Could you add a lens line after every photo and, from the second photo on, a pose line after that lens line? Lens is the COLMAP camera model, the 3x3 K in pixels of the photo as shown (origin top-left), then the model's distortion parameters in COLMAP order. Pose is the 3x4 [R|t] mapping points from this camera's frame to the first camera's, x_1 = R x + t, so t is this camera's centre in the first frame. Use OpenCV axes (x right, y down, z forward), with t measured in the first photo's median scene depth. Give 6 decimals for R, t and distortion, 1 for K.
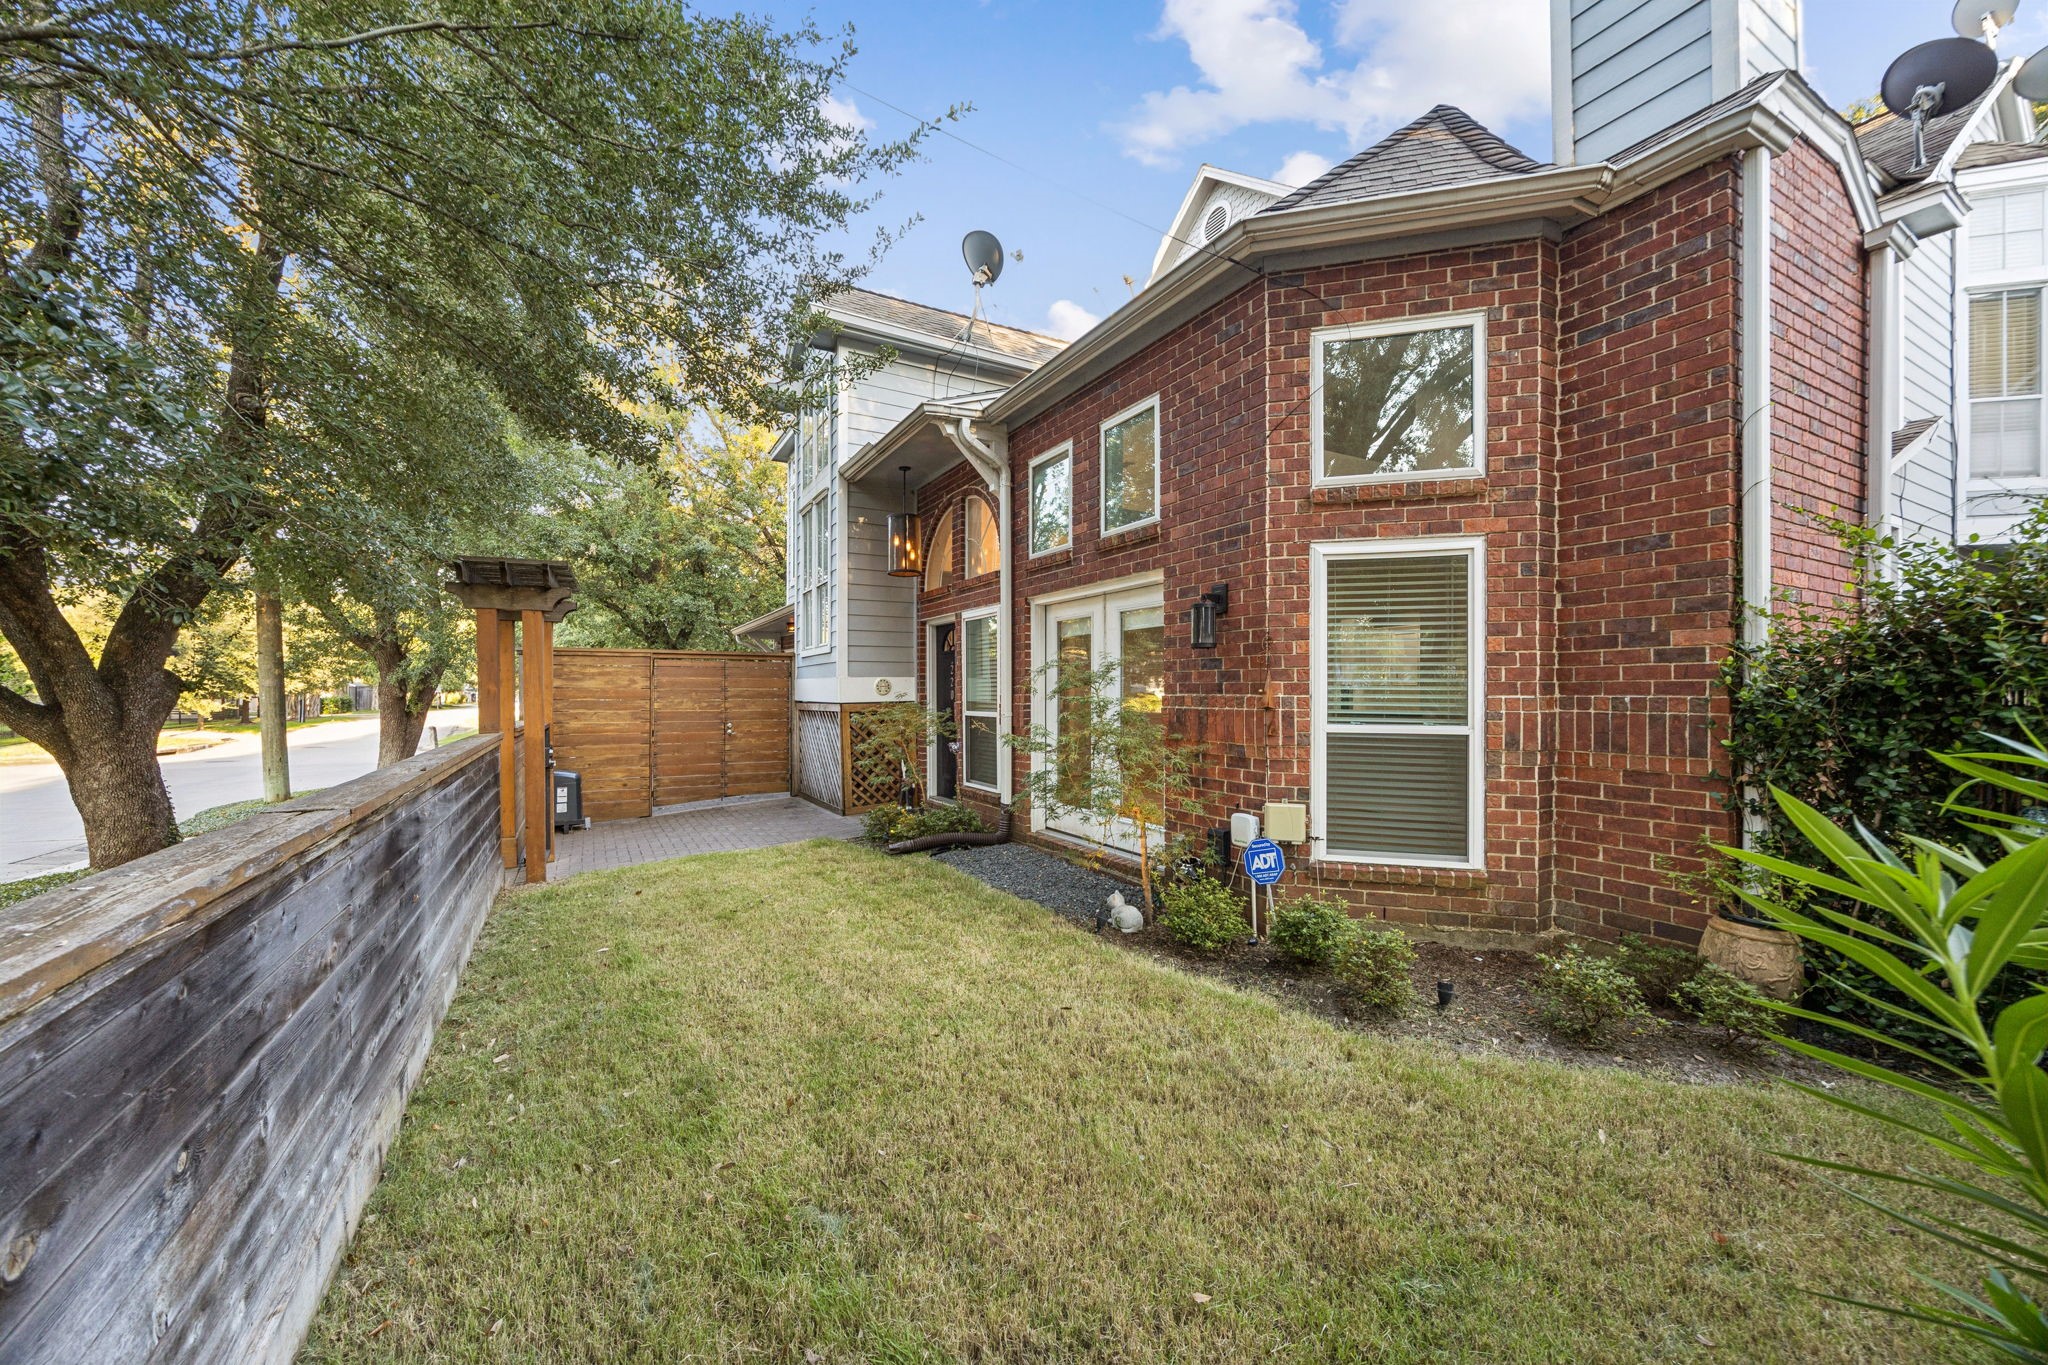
lens RADIAL K [[785.8, 0, 1019.7], [0, 785.8, 690.2], [0, 0, 1]] dist [-0.000013, -0.000136]
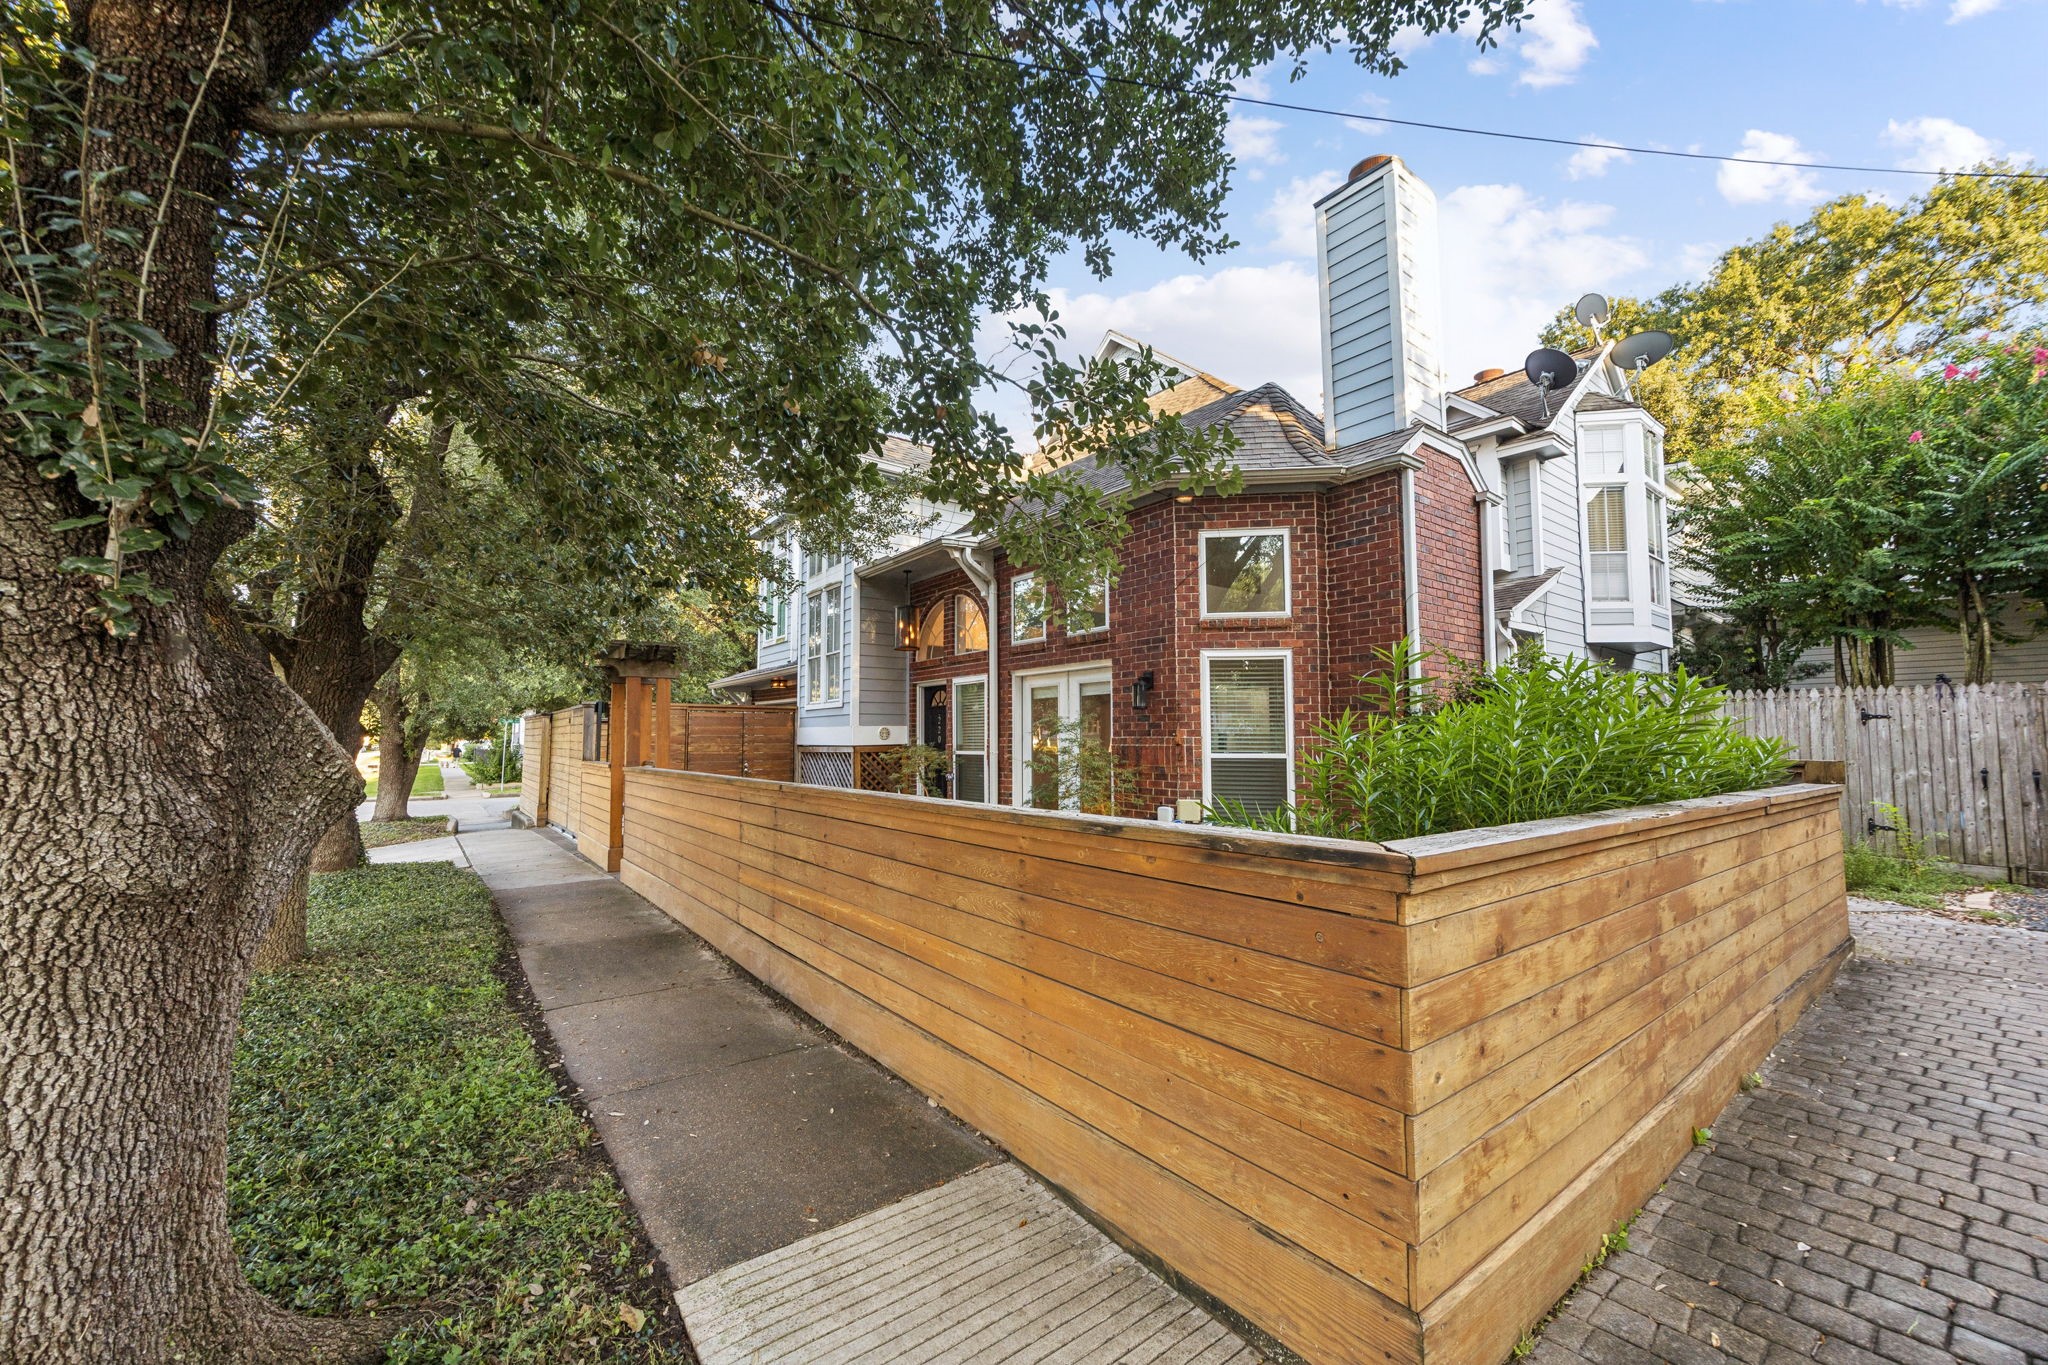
lens RADIAL K [[785.8, 0, 1023.1], [0, 785.8, 688.2], [0, 0, 1]] dist [-0.000013, -0.000136]
pose [[0.988860, 0.007541, 0.148656, -0.237249], [0.001985, 0.997959, -0.063825, 0.007824], [-0.148834, 0.063409, 0.986827, -0.562932]]
